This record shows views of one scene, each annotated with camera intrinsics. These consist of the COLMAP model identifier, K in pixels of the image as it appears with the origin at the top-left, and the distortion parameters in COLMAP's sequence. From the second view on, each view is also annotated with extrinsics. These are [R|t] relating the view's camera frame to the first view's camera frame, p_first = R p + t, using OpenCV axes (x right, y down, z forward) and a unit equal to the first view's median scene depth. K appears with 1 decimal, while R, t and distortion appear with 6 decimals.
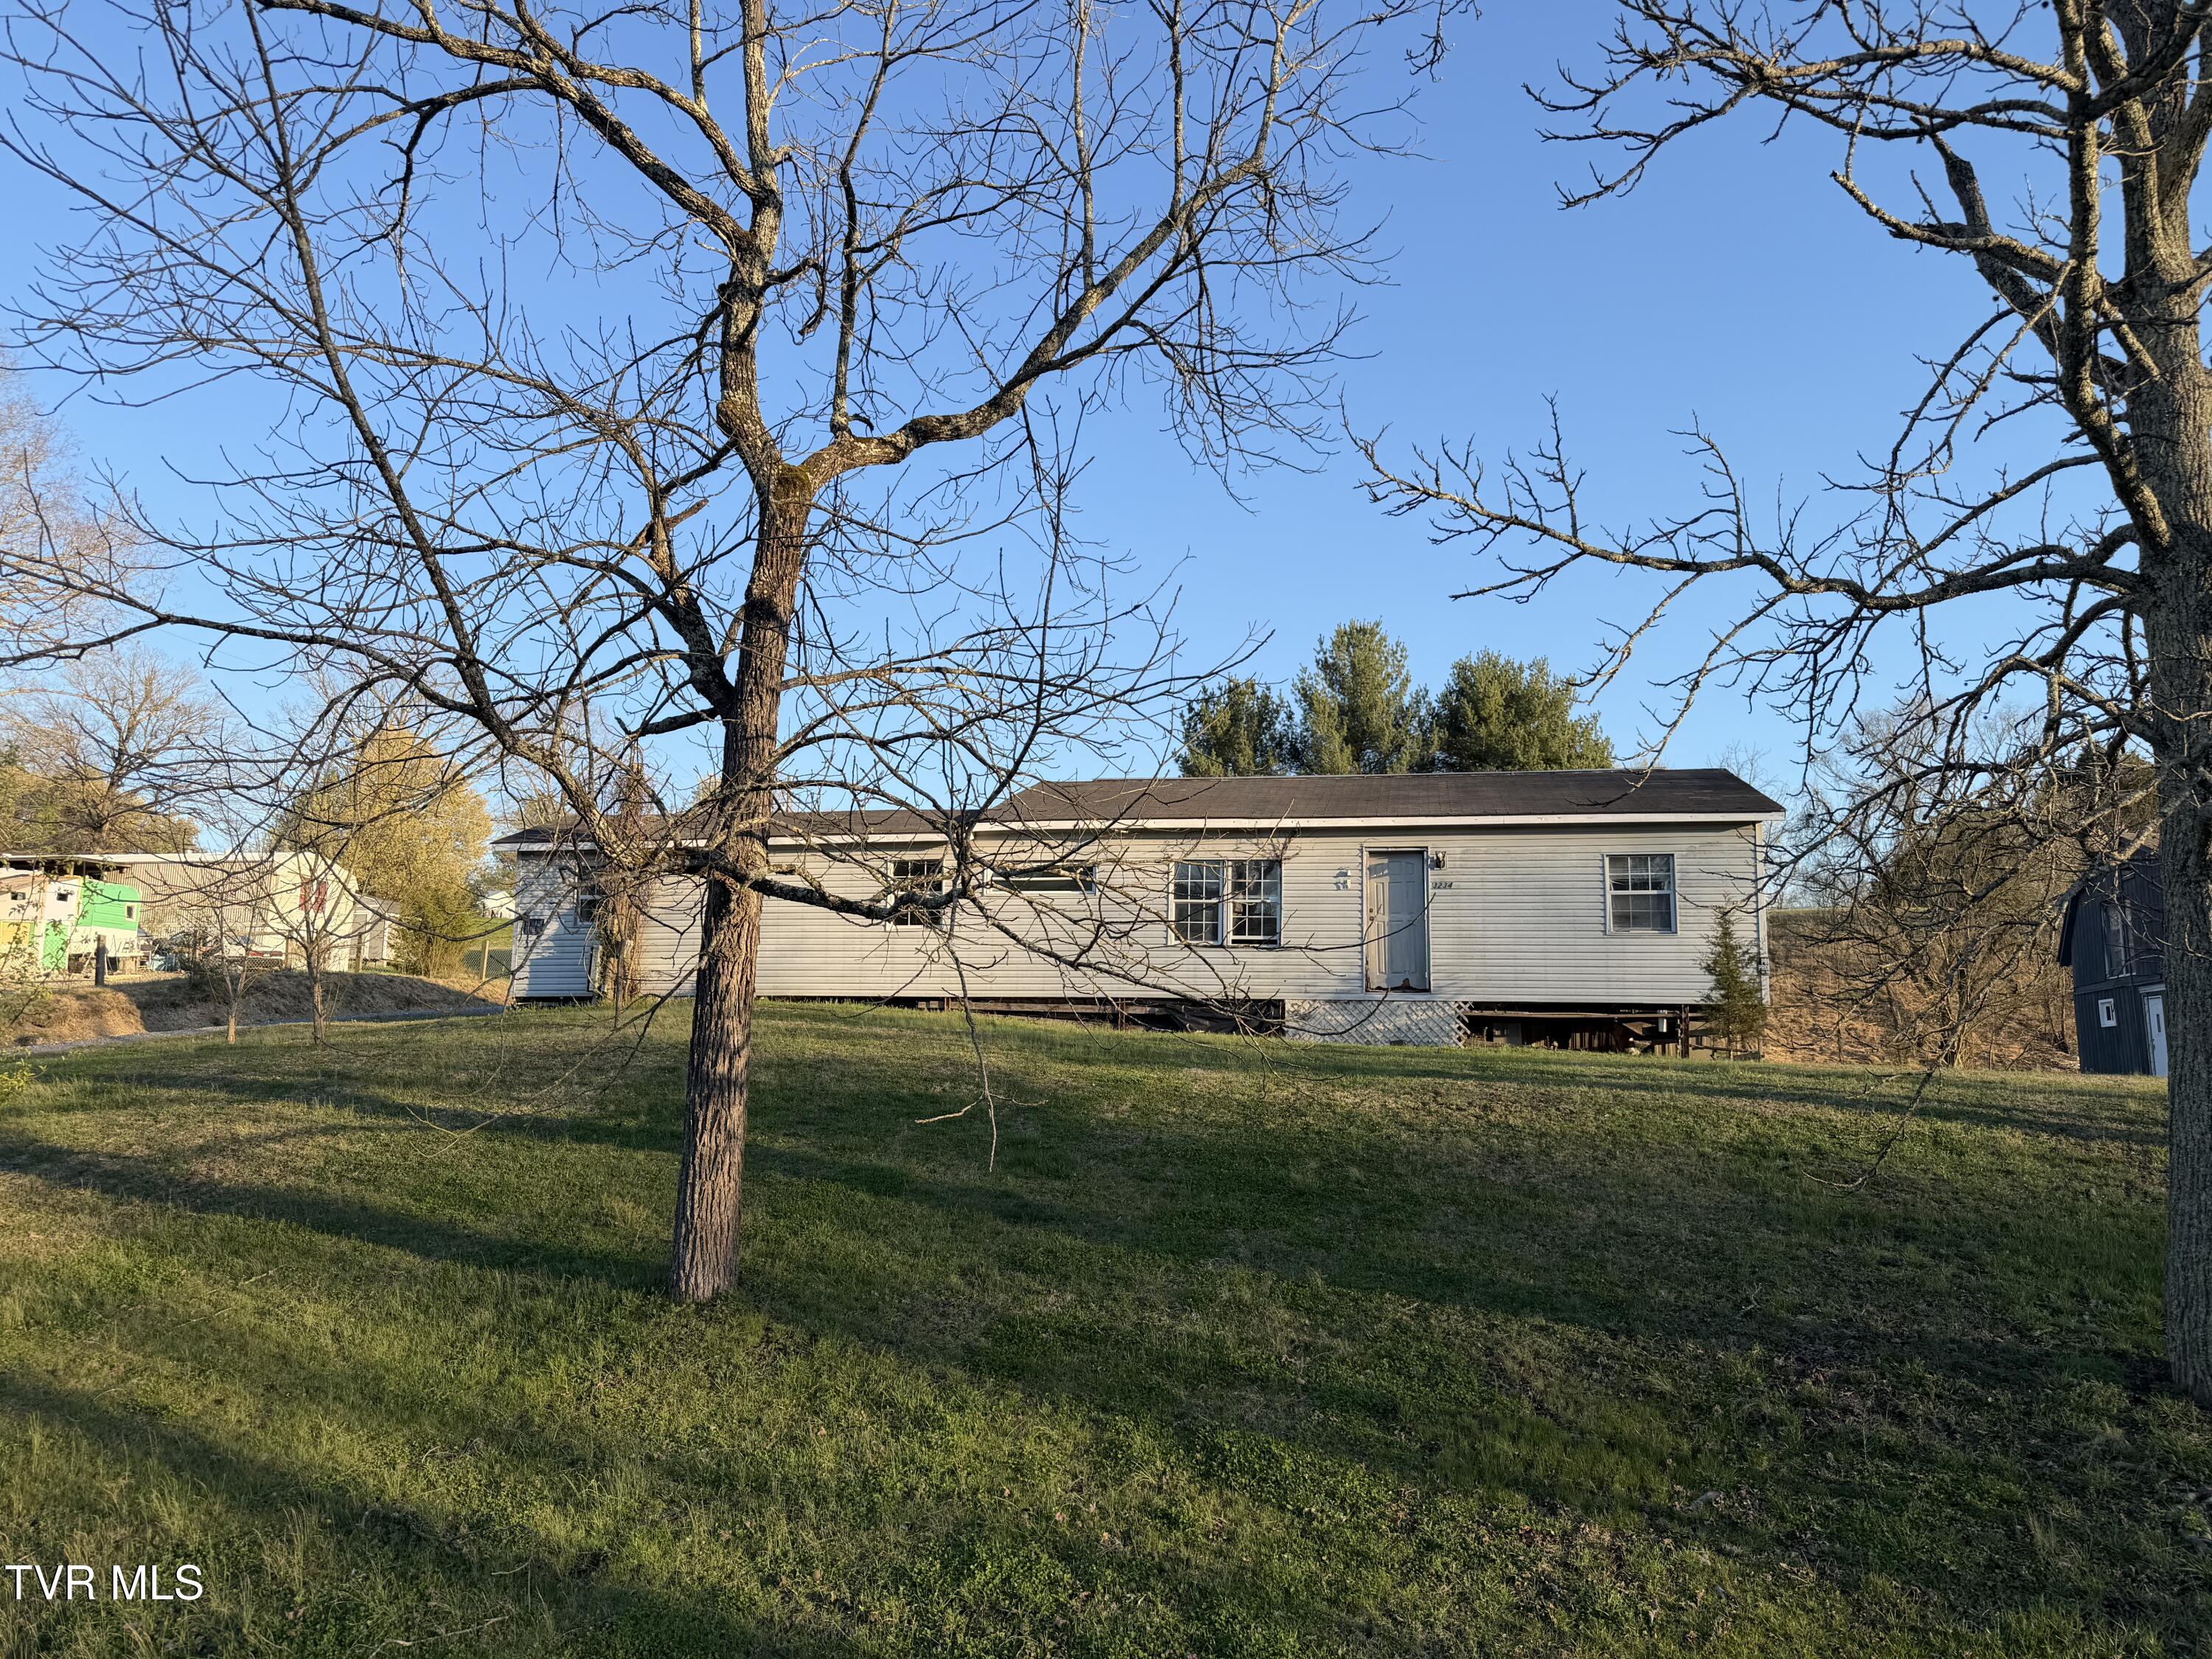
lens RADIAL K [[1585.0, 0, 1099.5], [0, 1585.0, 810.0], [0, 0, 1]] dist [0.075149, -0.051762]
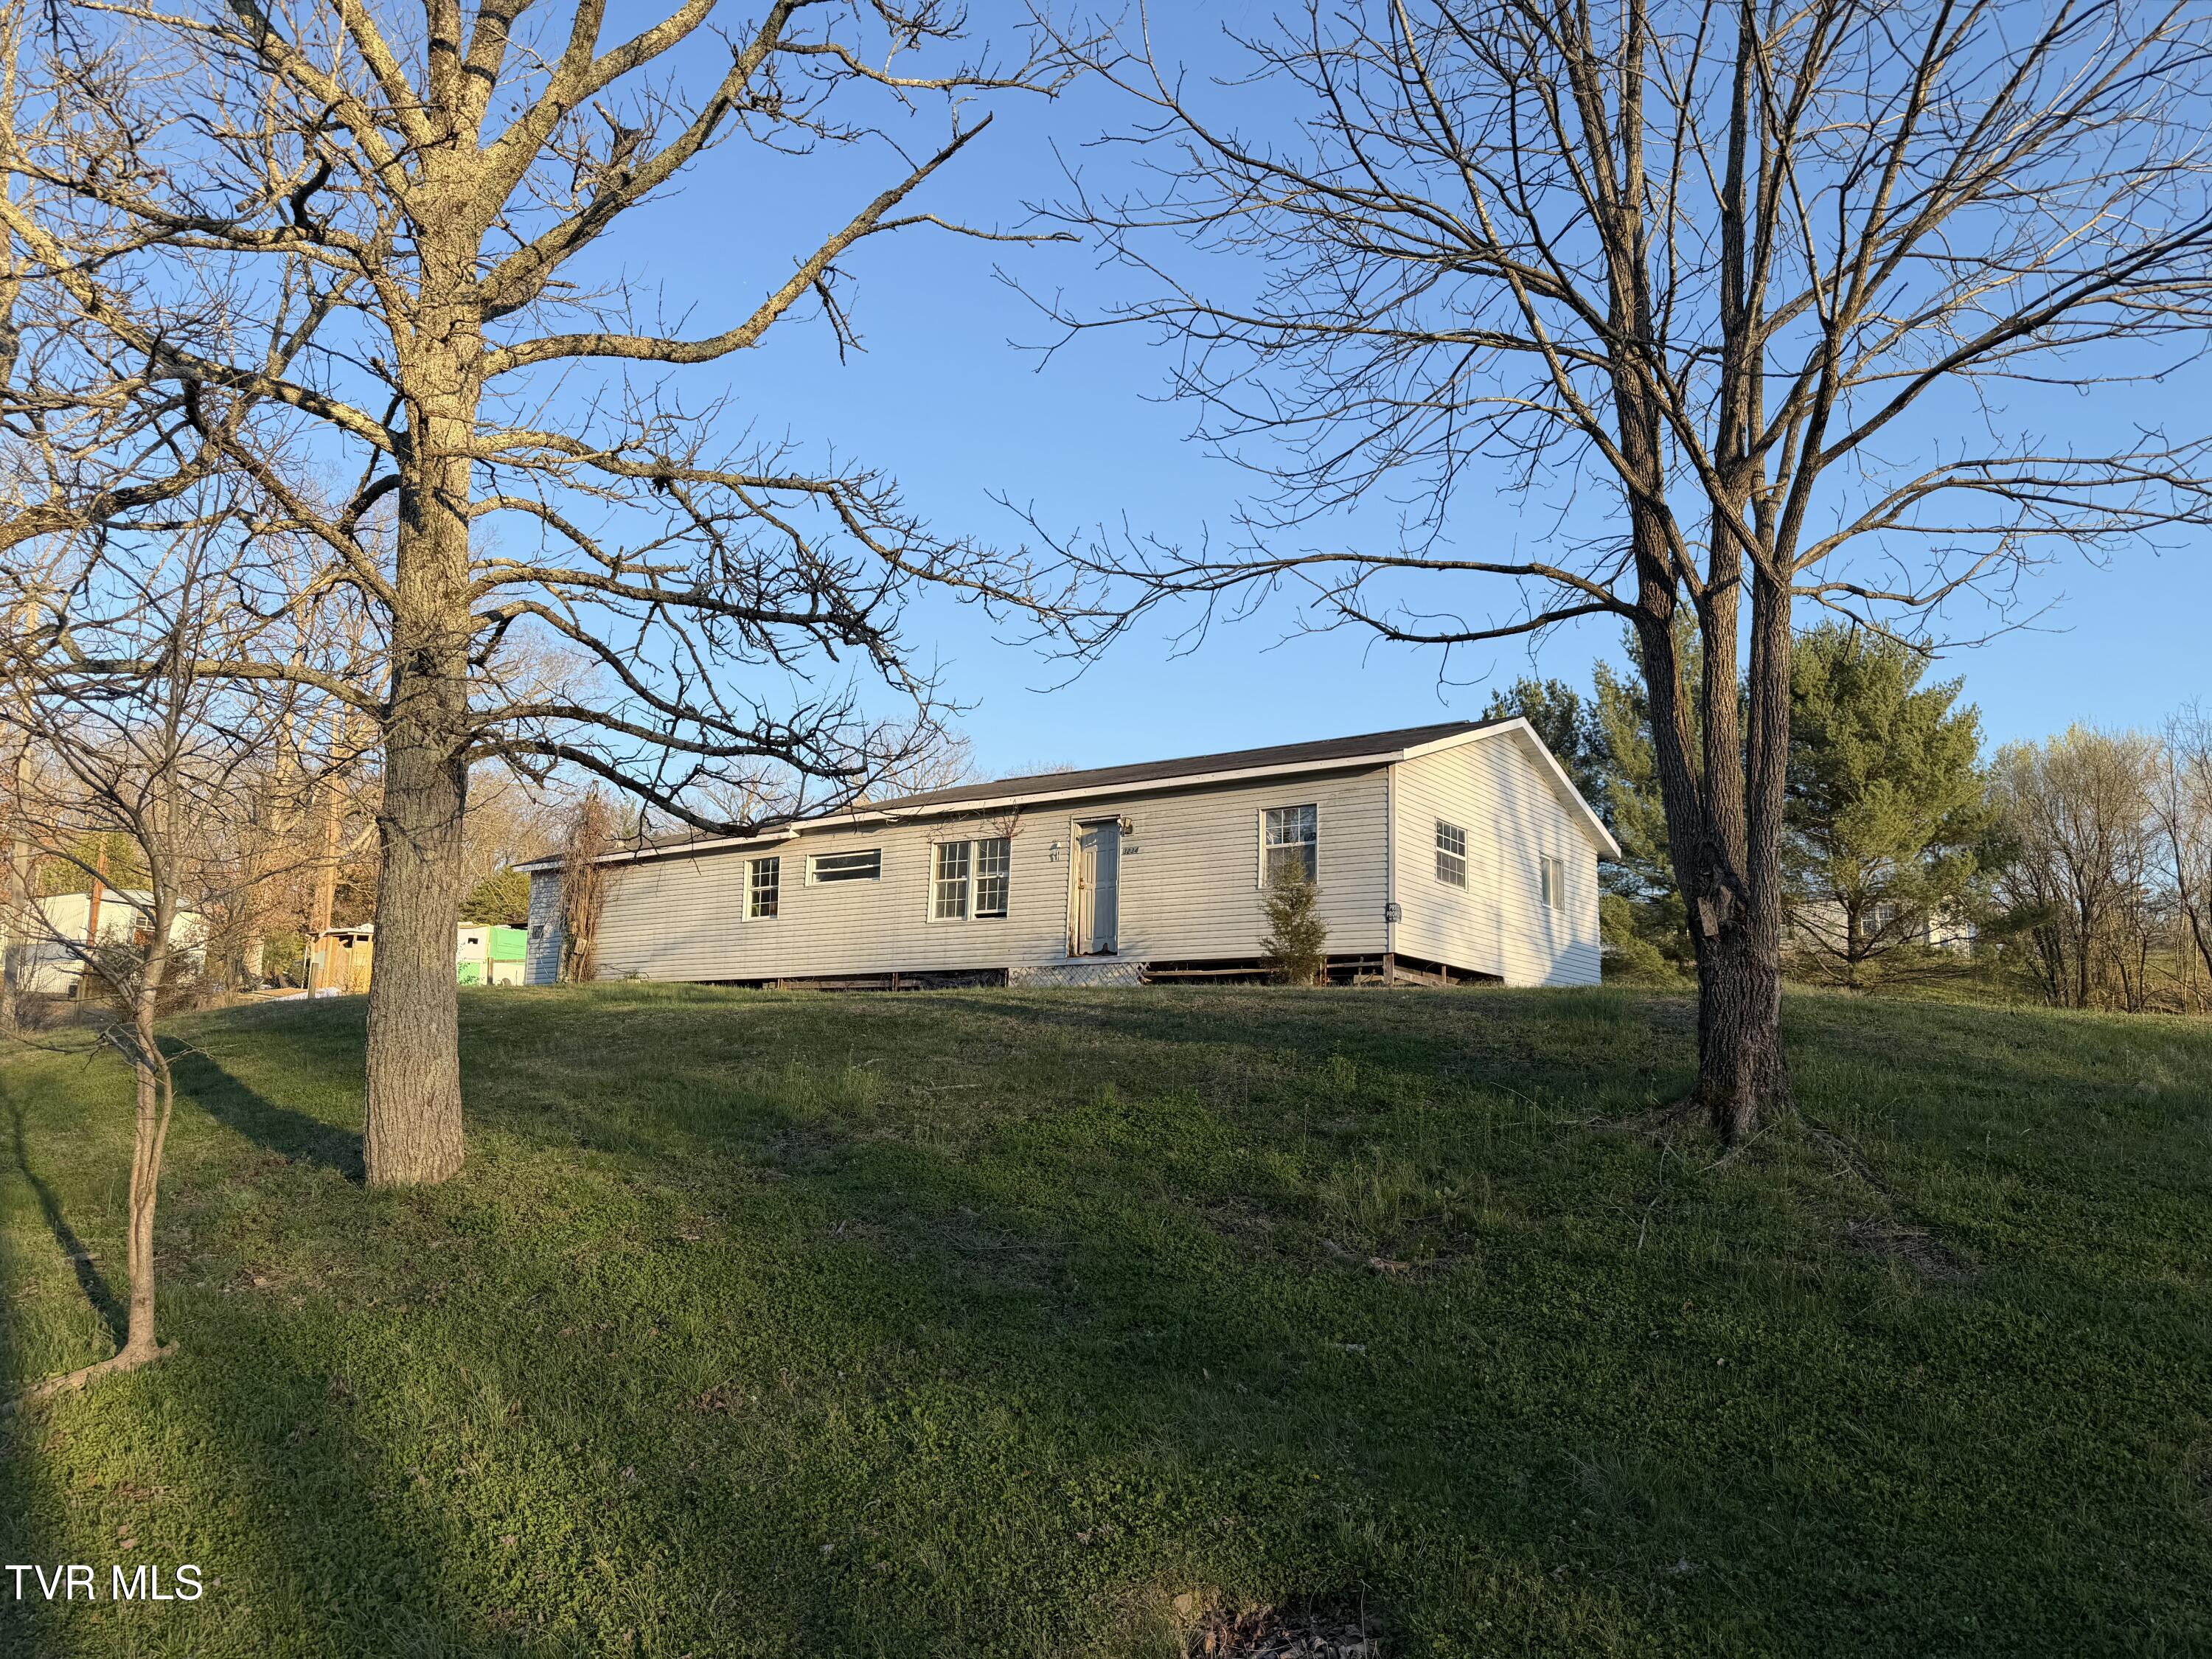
lens RADIAL K [[1585.0, 0, 1107.6], [0, 1585.0, 809.1], [0, 0, 1]] dist [0.075149, -0.051762]
pose [[0.912877, -0.068572, -0.402434, 0.599454], [0.053912, 0.997408, -0.047658, 0.066860], [0.404659, 0.021810, 0.914208, 0.058682]]
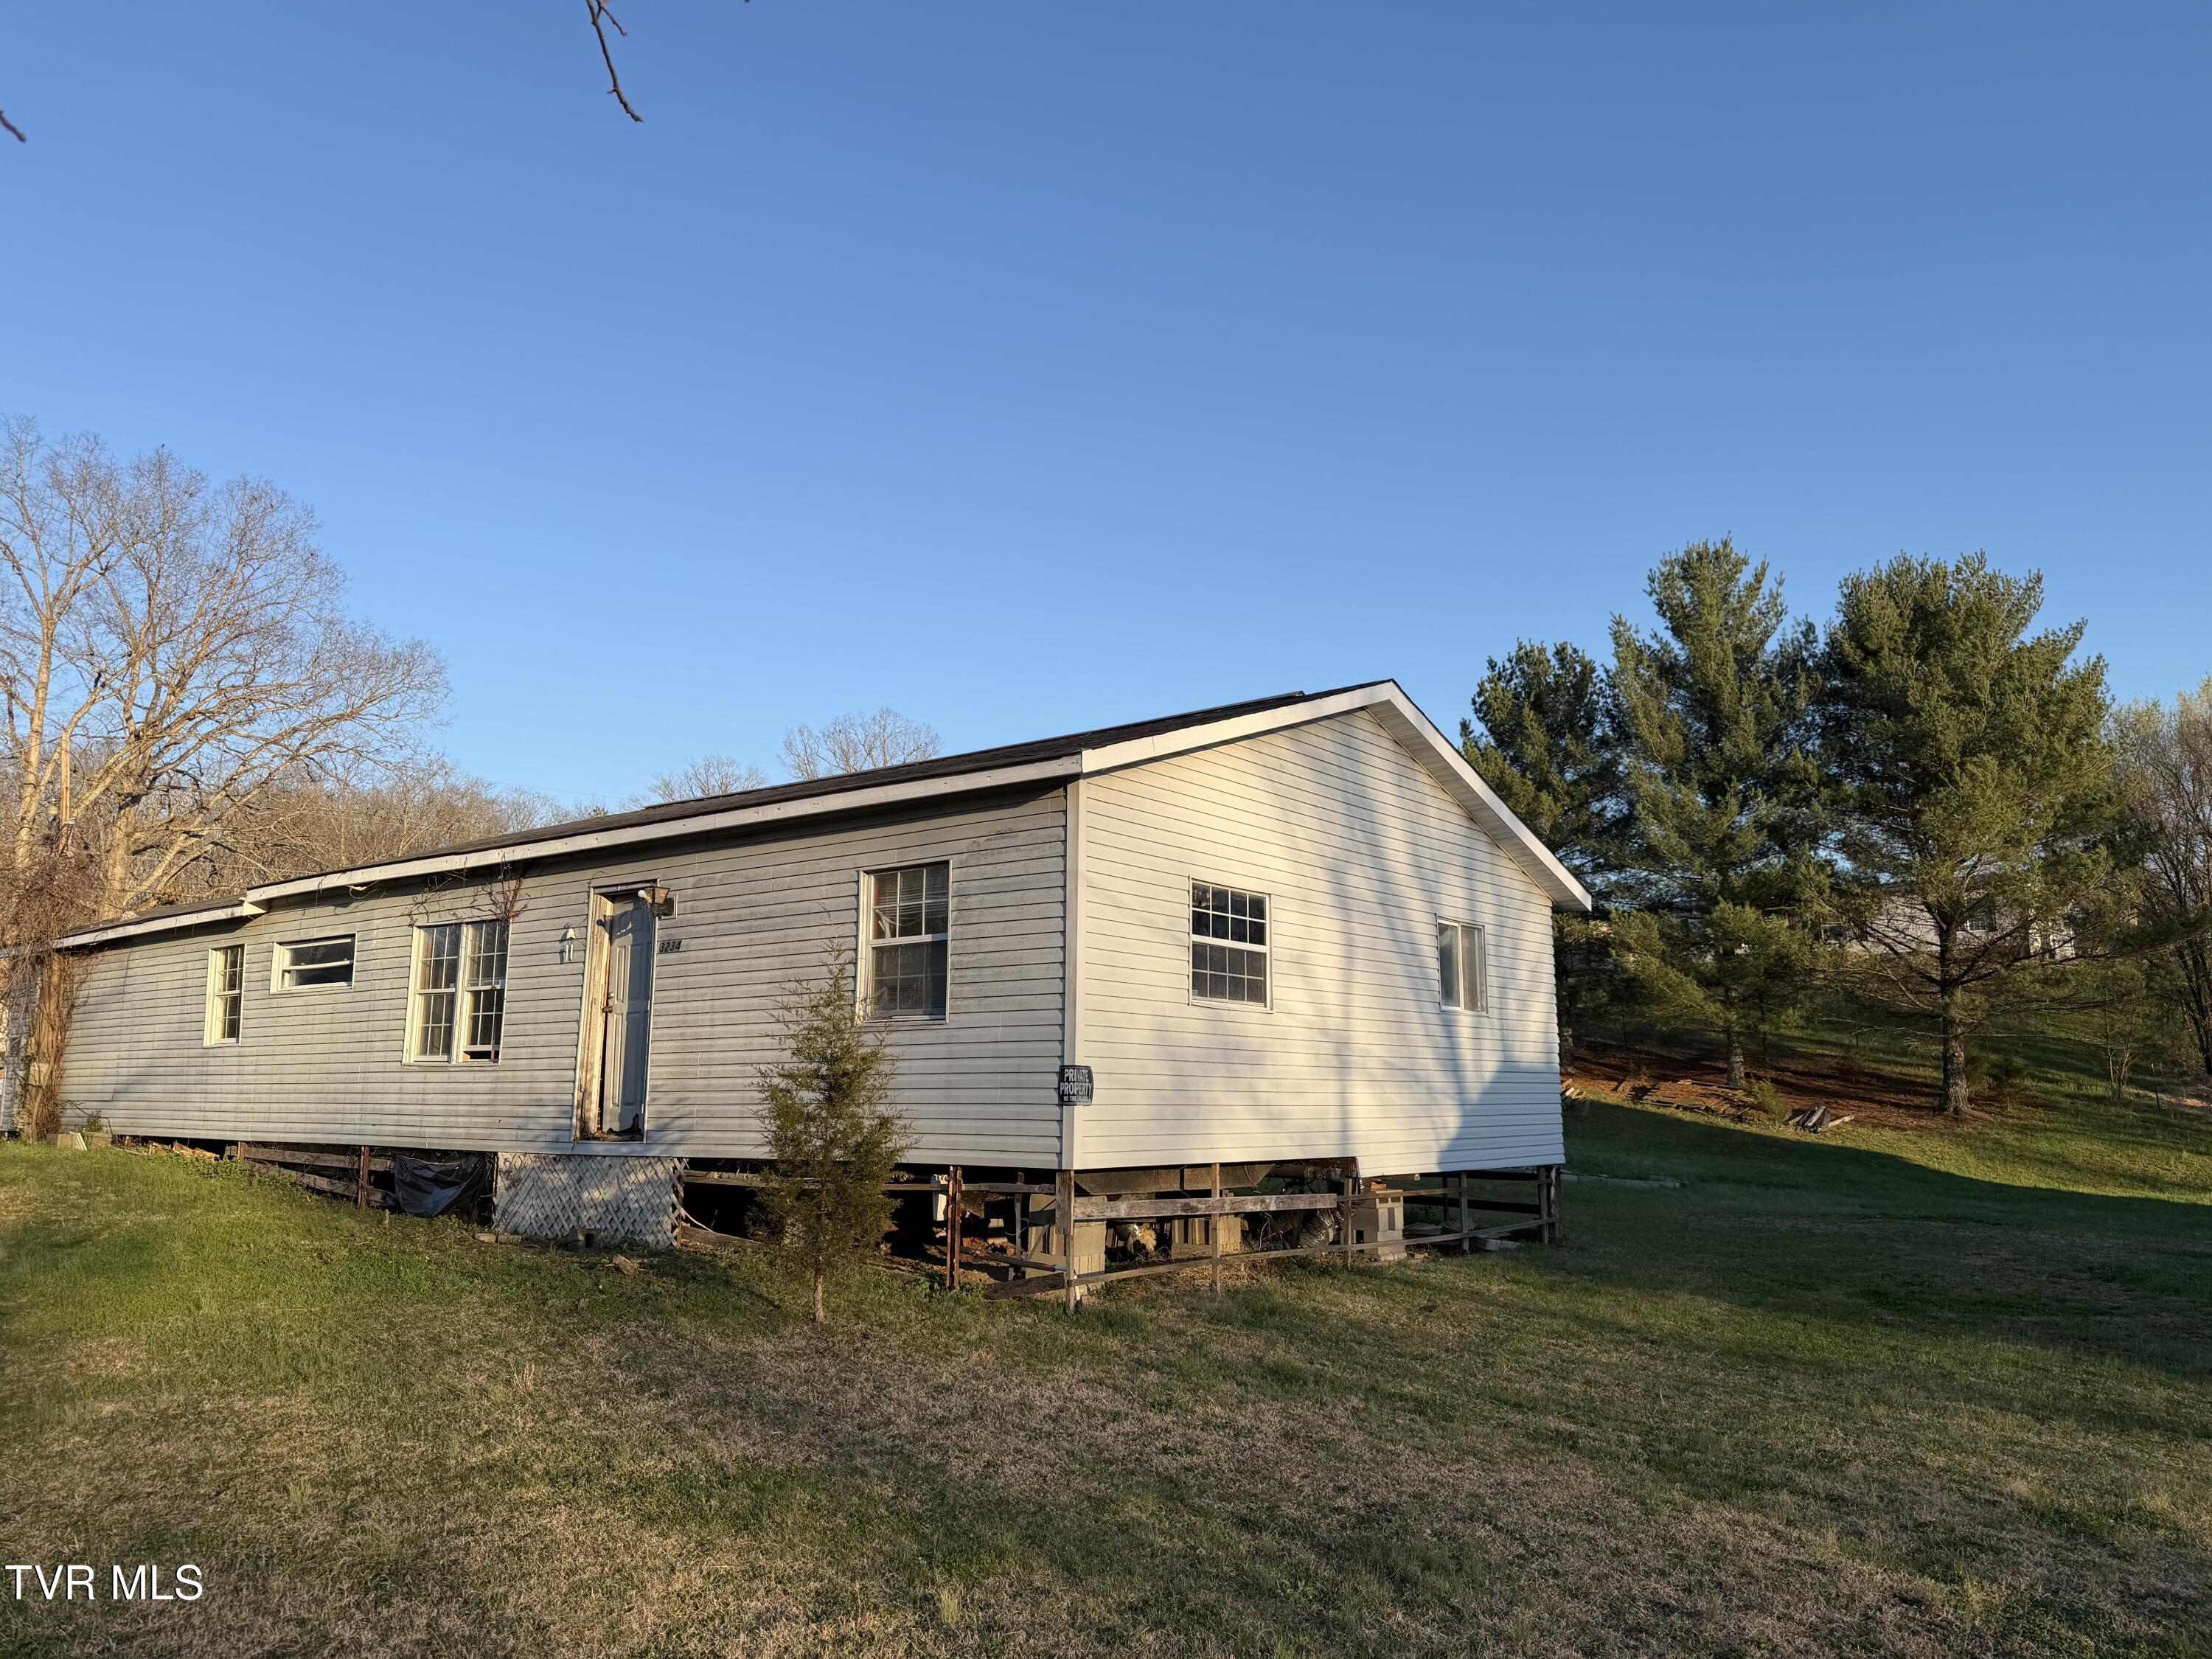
lens RADIAL K [[1585.0, 0, 1126.5], [0, 1585.0, 831.1], [0, 0, 1]] dist [0.075149, -0.051762]
pose [[0.900782, -0.086933, -0.425482, 0.587552], [0.082152, 0.996180, -0.029613, 0.036057], [0.426431, -0.008280, 0.904482, 0.547531]]
